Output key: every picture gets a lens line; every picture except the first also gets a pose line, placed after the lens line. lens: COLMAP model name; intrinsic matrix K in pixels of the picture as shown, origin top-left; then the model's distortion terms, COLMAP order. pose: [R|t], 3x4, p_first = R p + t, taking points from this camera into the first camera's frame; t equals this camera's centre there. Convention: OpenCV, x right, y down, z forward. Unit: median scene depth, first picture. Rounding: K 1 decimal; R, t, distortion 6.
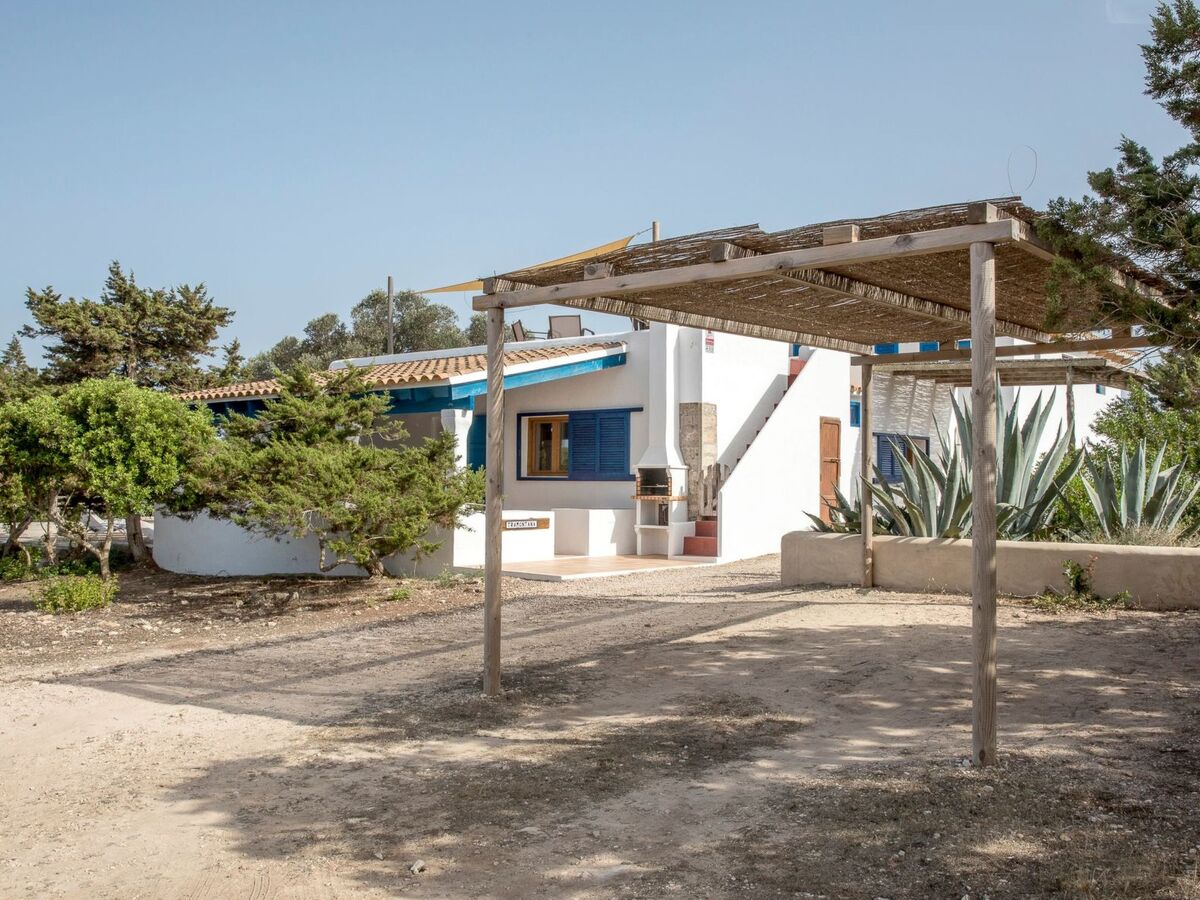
lens RADIAL K [[1206.6, 0, 600.0], [0, 1206.6, 450.0], [0, 0, 1]] dist [-0.123356, 0.000359]
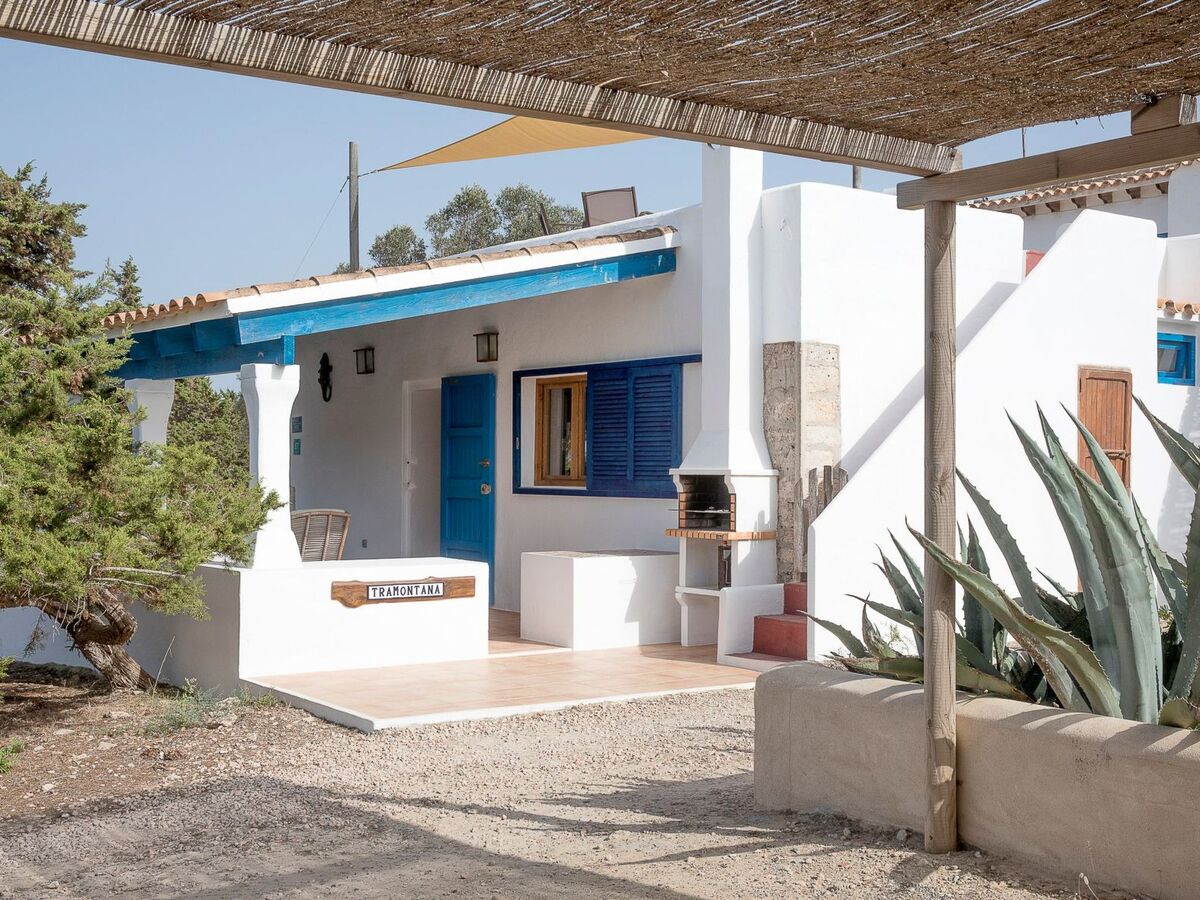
lens RADIAL K [[1534.8, 0, 600.0], [0, 1534.8, 450.0], [0, 0, 1]] dist [0.014890, -0.008487]
pose [[0.966902, -0.005937, -0.255080, 0.164494], [0.010158, 0.999832, 0.015236, -0.005356], [0.254947, -0.017323, 0.966800, 0.374421]]
